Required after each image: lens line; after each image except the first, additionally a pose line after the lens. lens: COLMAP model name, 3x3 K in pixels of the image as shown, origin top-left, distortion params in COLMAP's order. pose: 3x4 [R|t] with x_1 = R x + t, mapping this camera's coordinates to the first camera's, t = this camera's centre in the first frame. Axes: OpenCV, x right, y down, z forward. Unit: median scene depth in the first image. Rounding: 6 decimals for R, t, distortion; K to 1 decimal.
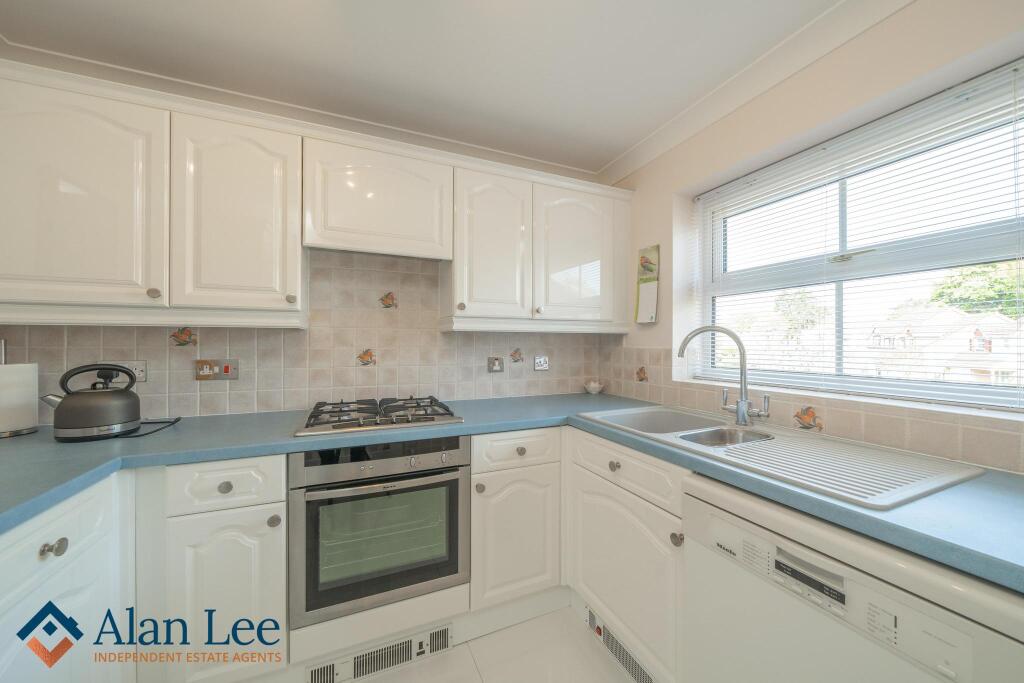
lens RADIAL K [[373.3, 0, 512.0], [0, 373.3, 341.5], [0, 0, 1]] dist [0.000394, -0.000226]
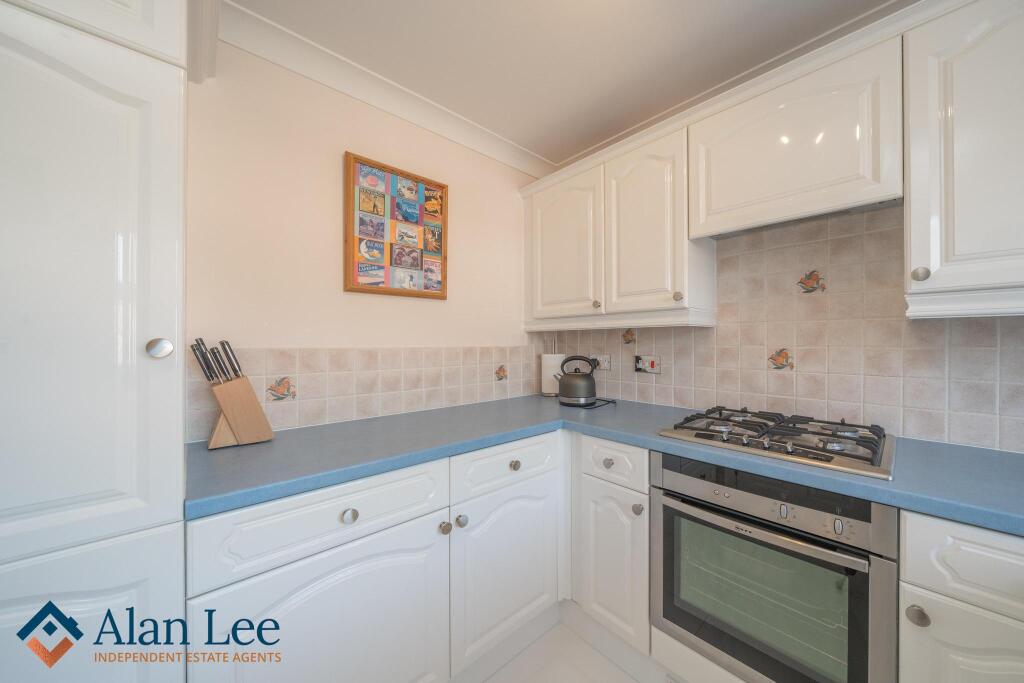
lens RADIAL K [[373.3, 0, 512.0], [0, 373.3, 341.5], [0, 0, 1]] dist [0.000394, -0.000226]
pose [[0.333680, -0.001649, -0.942685, 0.193269], [0.007327, 0.999973, 0.000844, 0.000864], [0.942658, -0.007188, 0.333683, 0.250837]]
